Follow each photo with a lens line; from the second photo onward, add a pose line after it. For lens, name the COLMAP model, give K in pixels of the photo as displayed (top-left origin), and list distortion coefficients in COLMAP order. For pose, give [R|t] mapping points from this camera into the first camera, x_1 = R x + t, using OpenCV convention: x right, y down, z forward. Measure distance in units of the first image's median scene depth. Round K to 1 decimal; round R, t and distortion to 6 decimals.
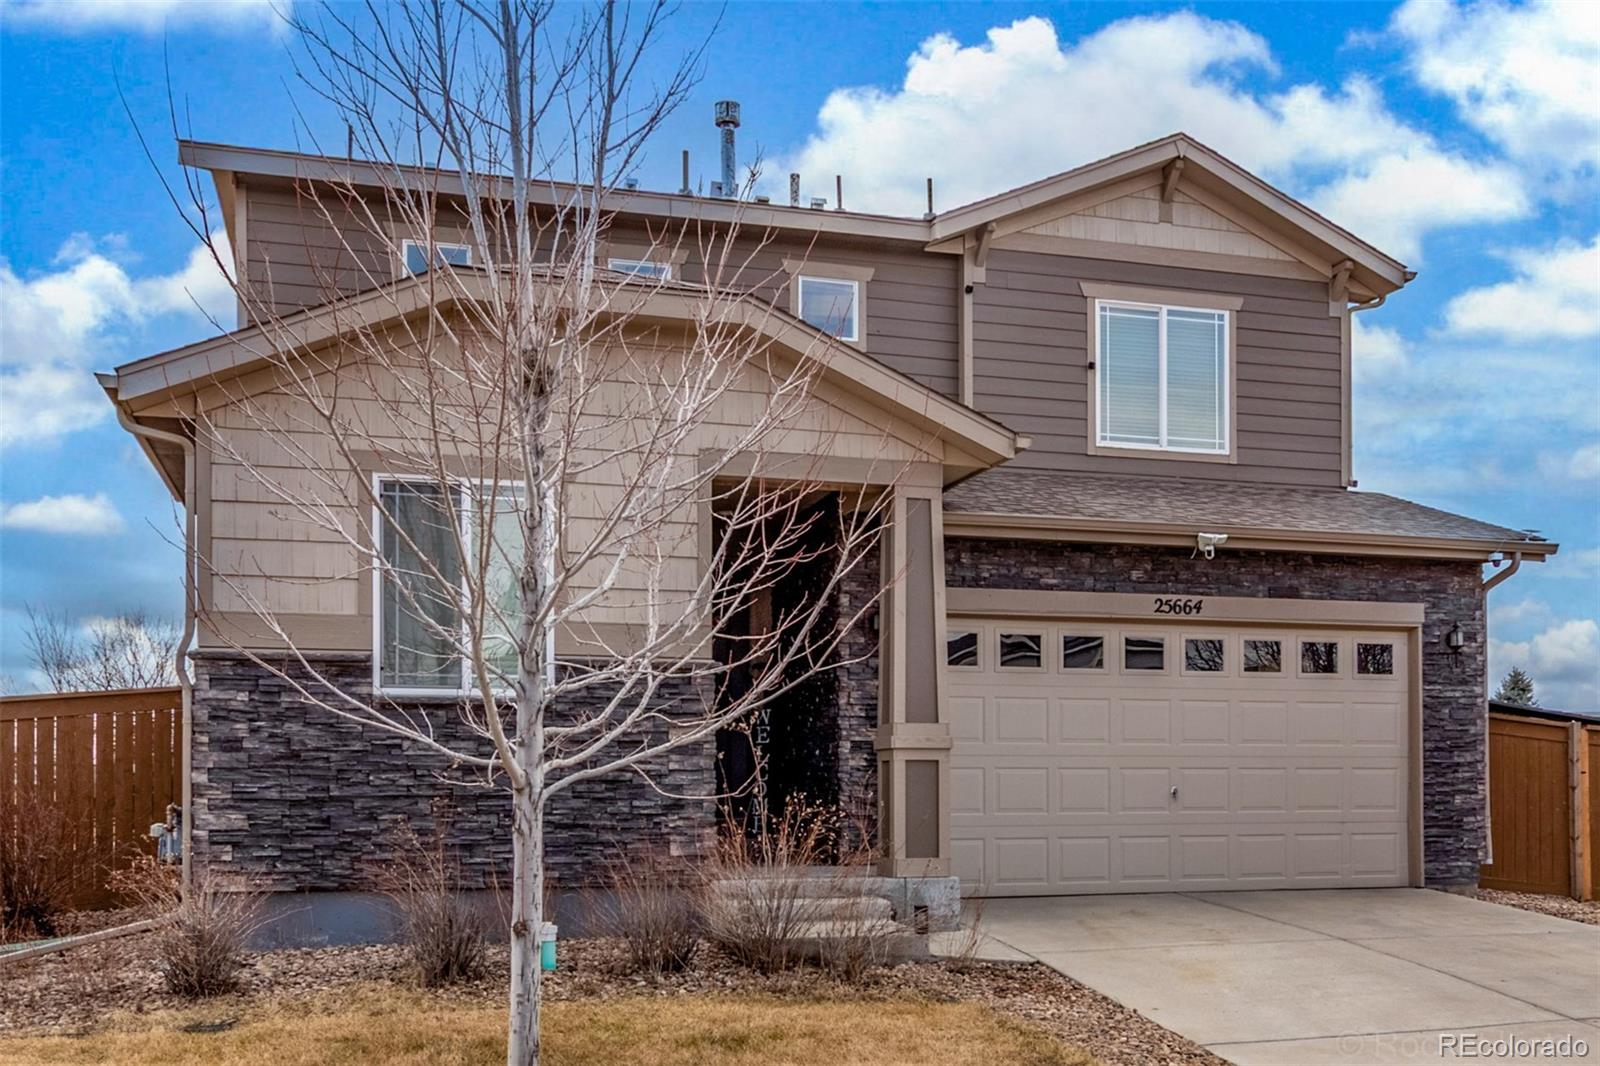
lens RADIAL K [[867.5, 0, 521.7], [0, 867.5, 797.2], [0, 0, 1]] dist [-0.001923, 0.000538]
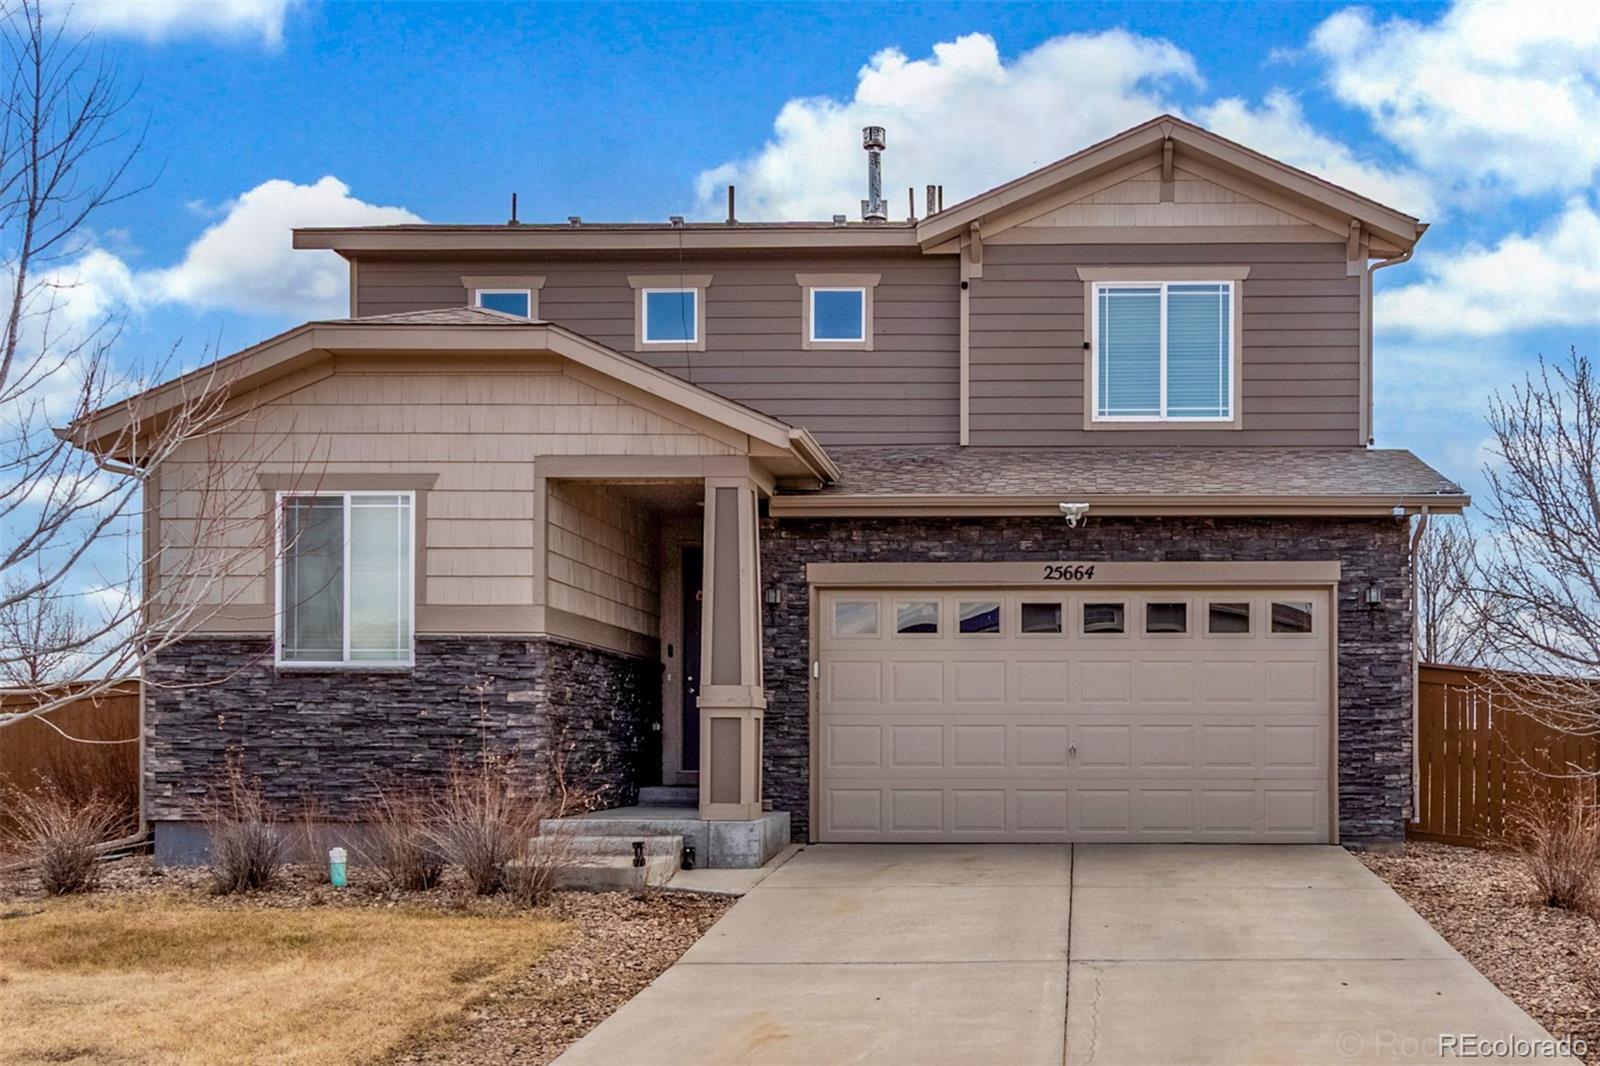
lens RADIAL K [[782.4, 0, 804.8], [0, 782.4, 756.4], [0, 0, 1]] dist [0.000697, -0.000318]
pose [[0.985793, 0.005719, -0.167869, 0.584839], [-0.006102, 0.999980, -0.001765, 0.007591], [0.167855, 0.002765, 0.985808, 0.004282]]
